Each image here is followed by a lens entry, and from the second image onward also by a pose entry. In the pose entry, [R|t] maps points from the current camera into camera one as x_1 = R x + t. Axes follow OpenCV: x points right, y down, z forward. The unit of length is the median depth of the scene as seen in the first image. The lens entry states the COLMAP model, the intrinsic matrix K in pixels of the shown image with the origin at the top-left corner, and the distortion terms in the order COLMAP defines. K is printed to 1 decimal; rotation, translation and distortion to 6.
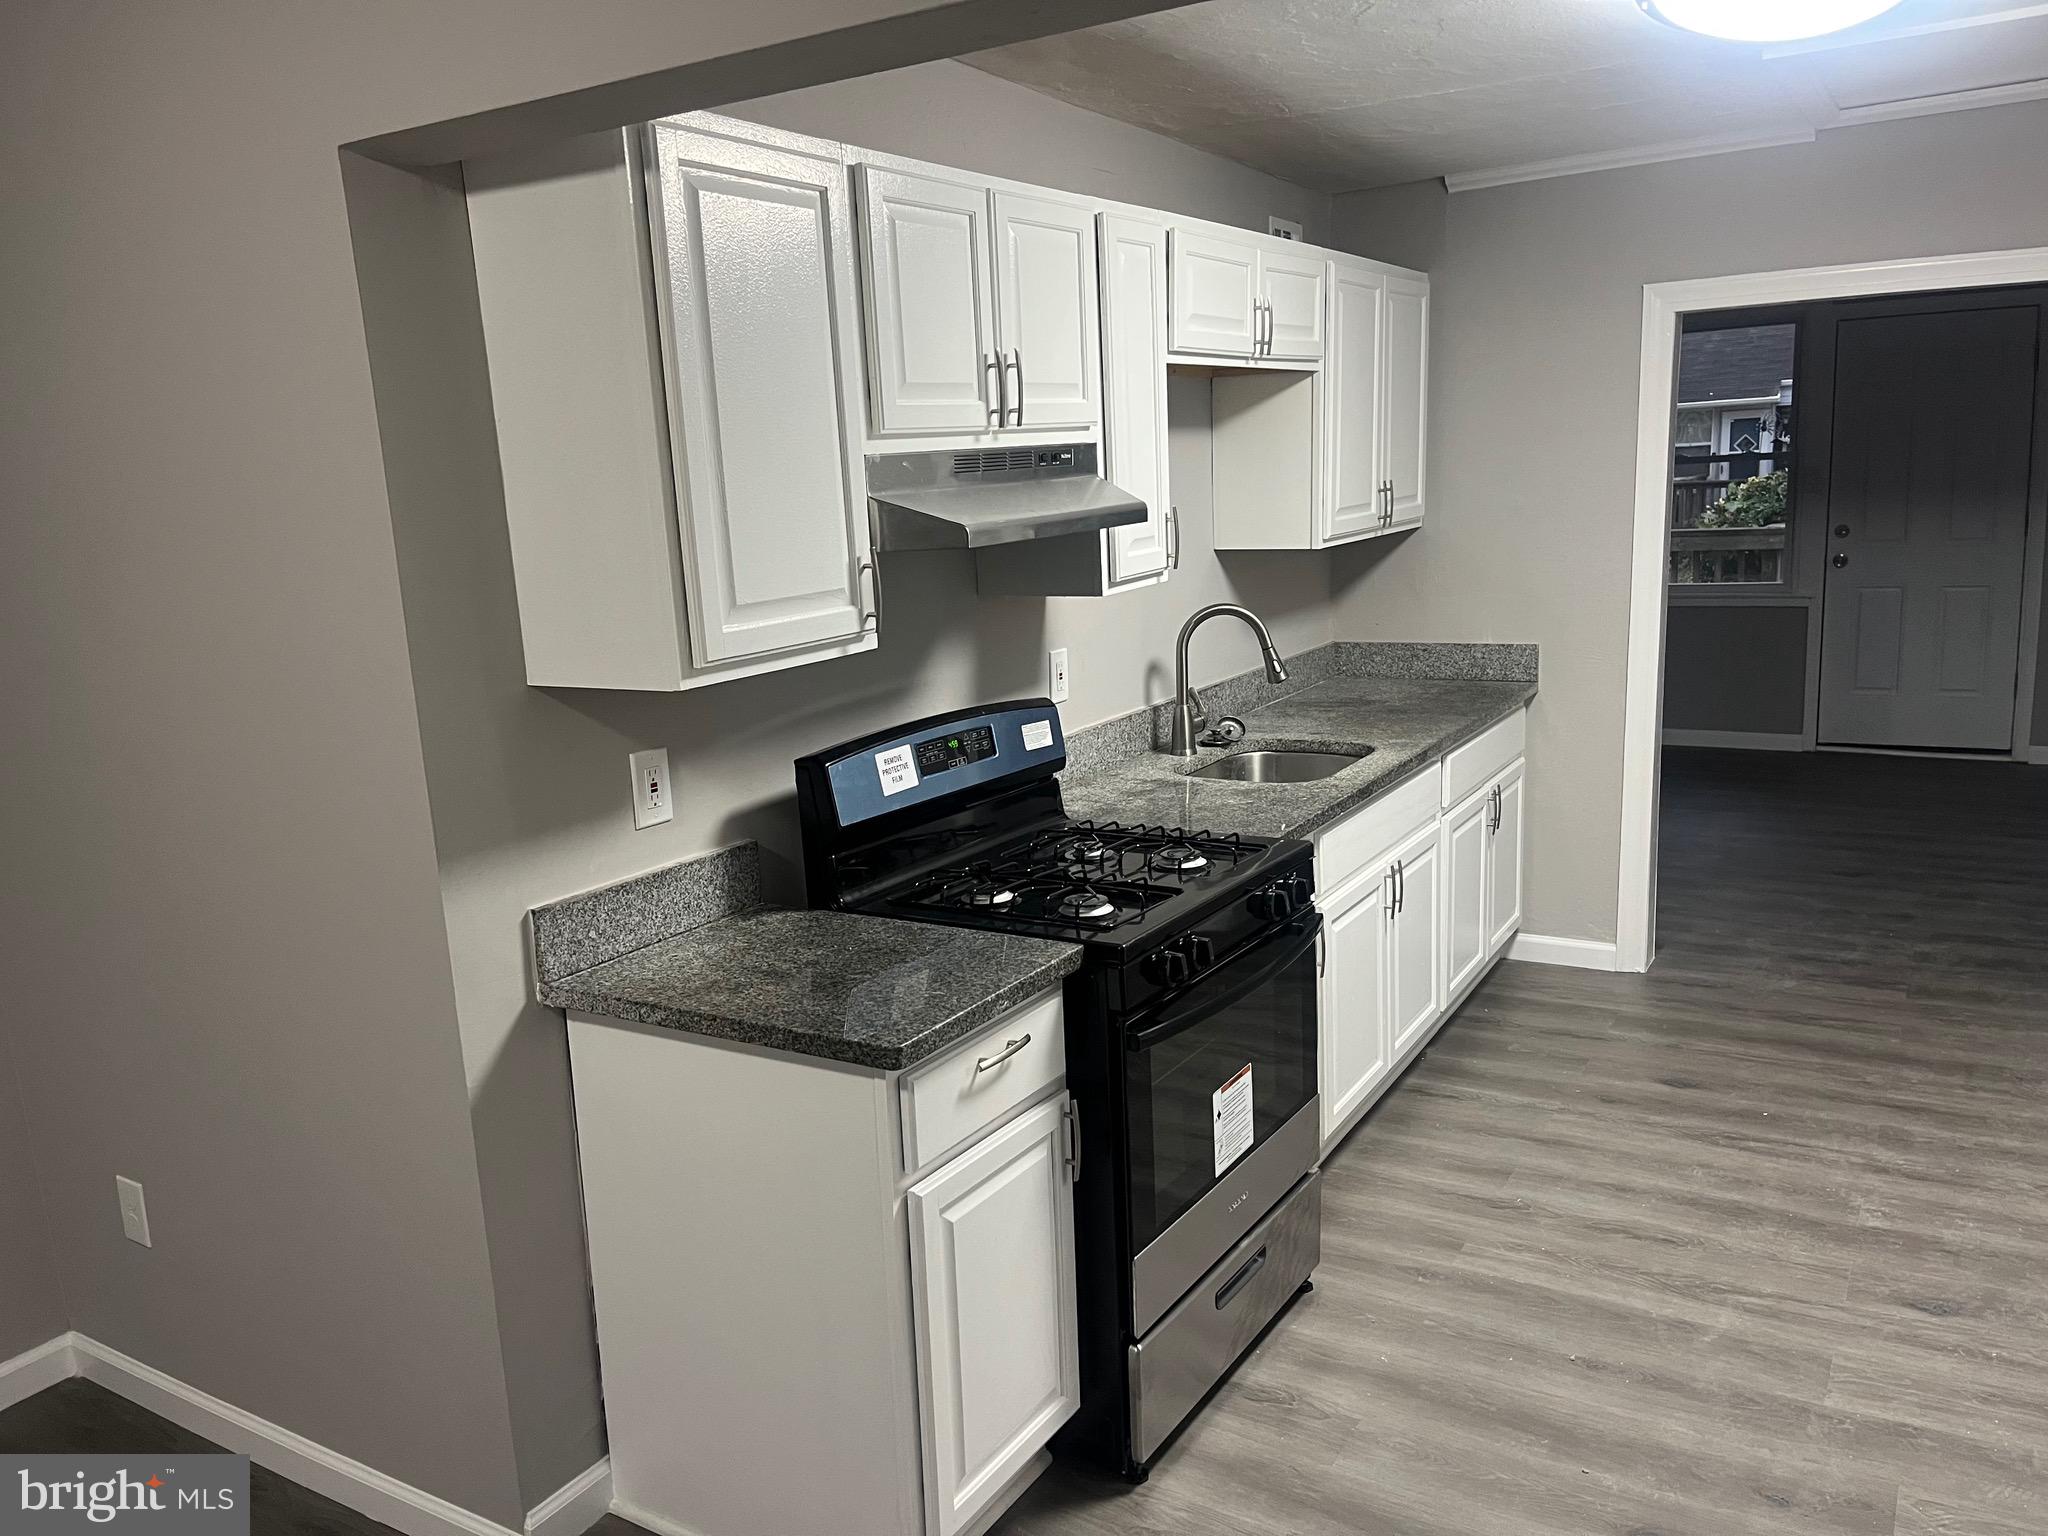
lens RADIAL K [[1525.3, 0, 1011.9], [0, 1525.3, 782.0], [0, 0, 1]] dist [0.078442, -0.105247]
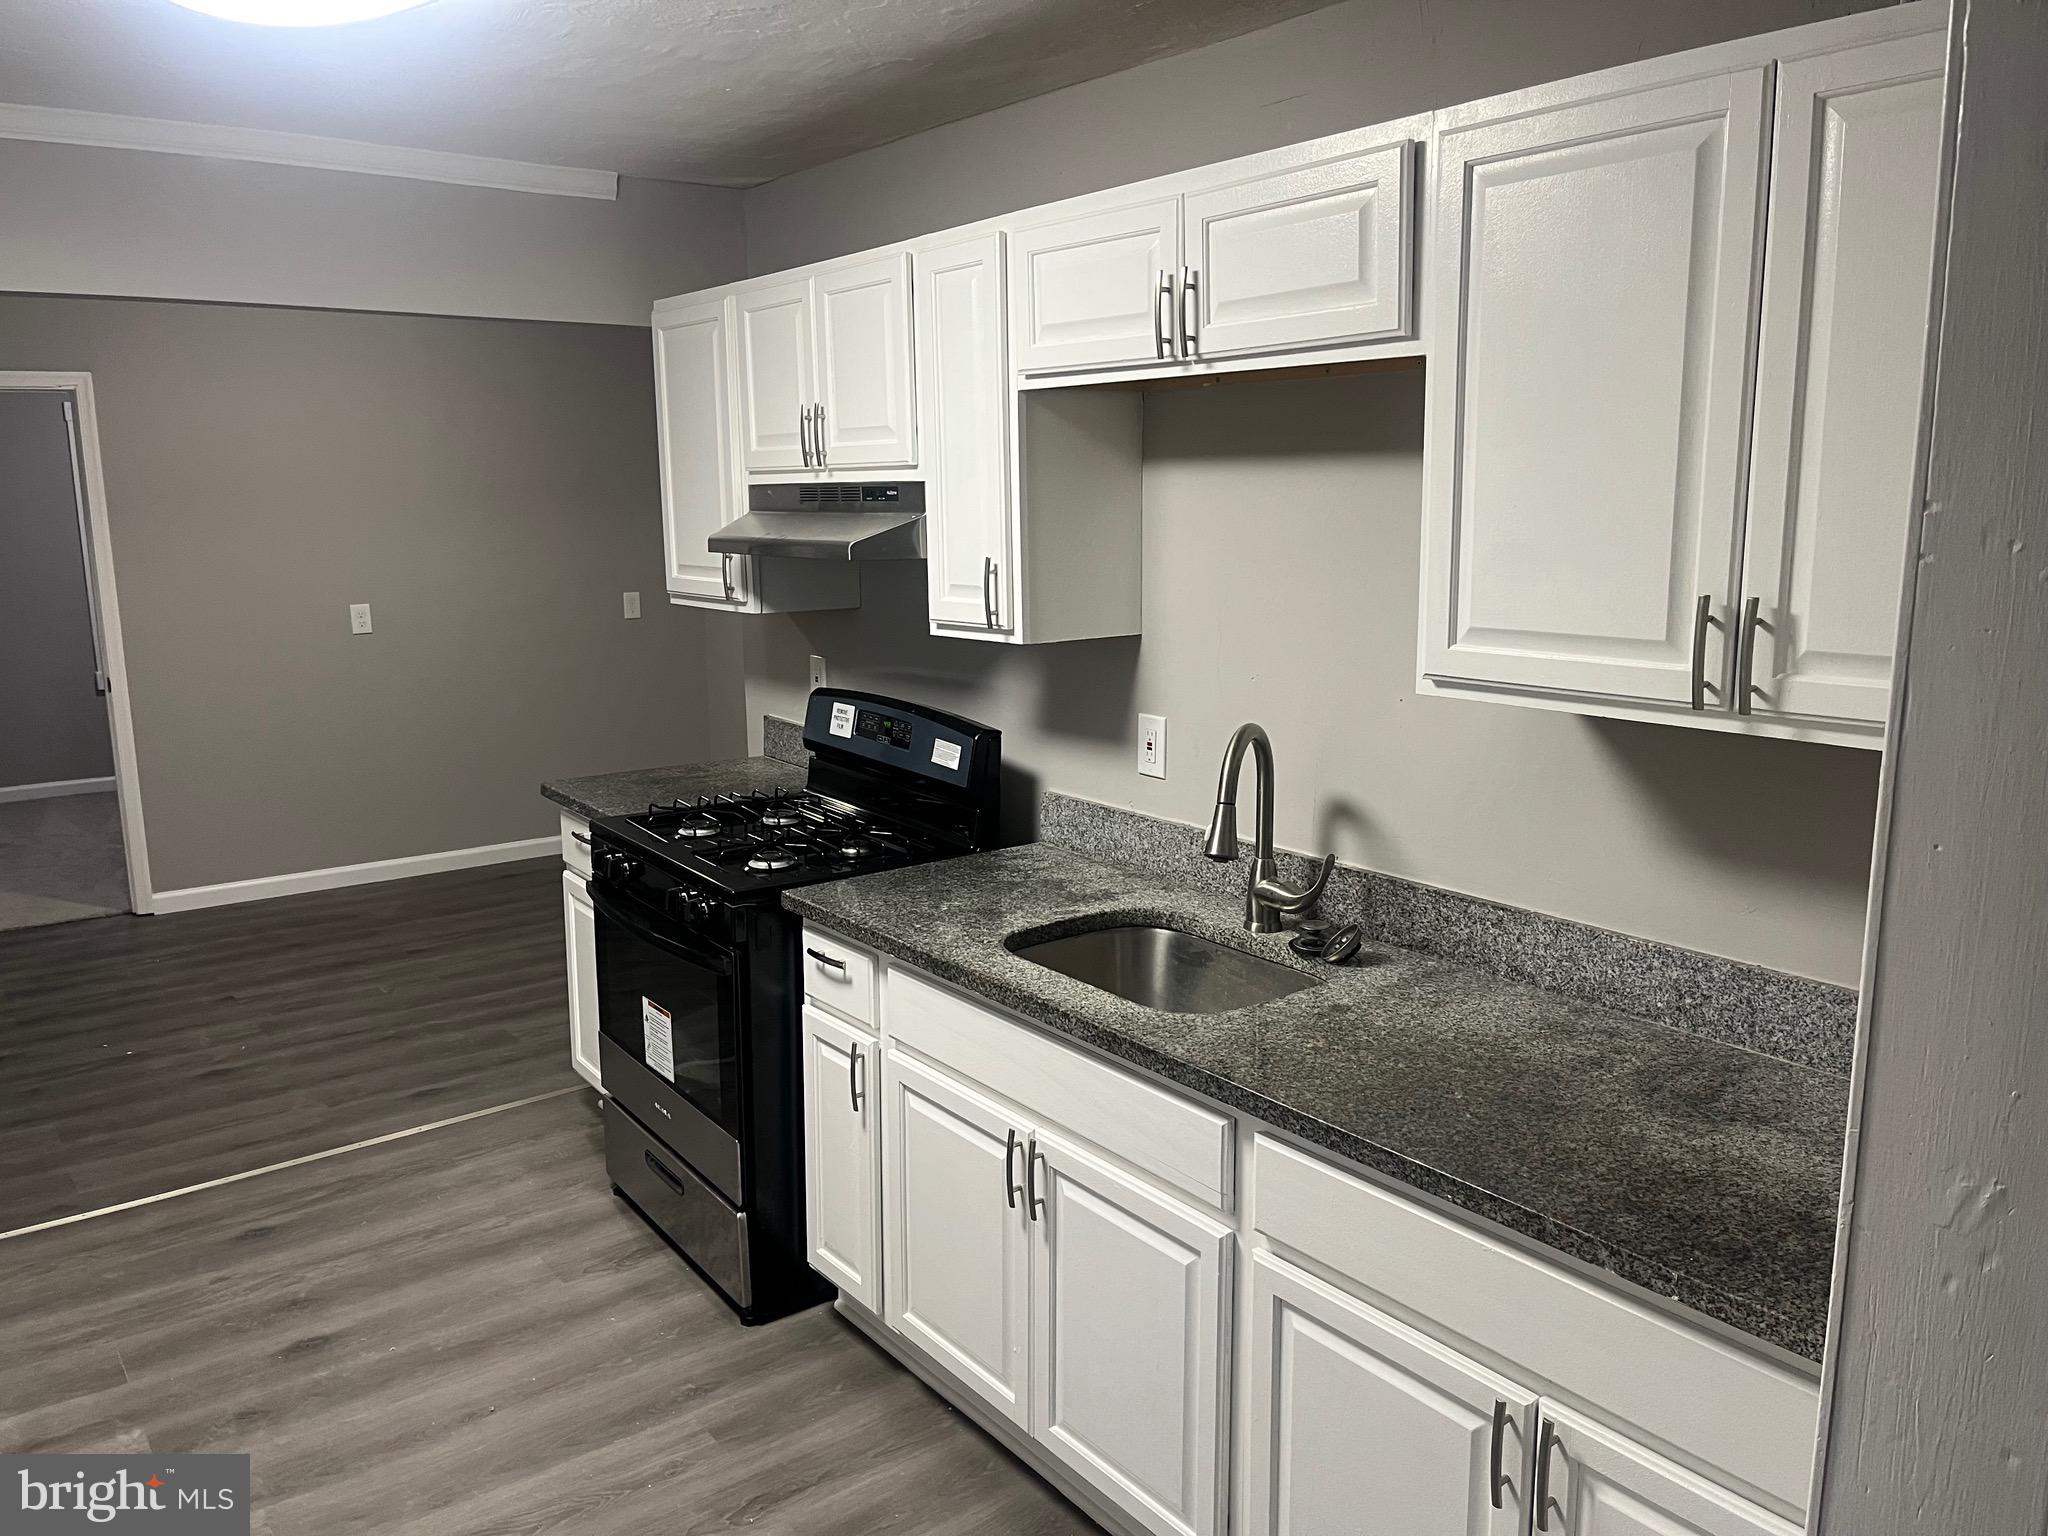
lens RADIAL K [[1525.3, 0, 1011.9], [0, 1525.3, 782.0], [0, 0, 1]] dist [0.078442, -0.105247]
pose [[-0.356705, 0.227039, -0.906209, 1.002595], [-0.171069, 0.937744, 0.302276, -0.353608], [0.918421, 0.262848, -0.295659, 1.415596]]
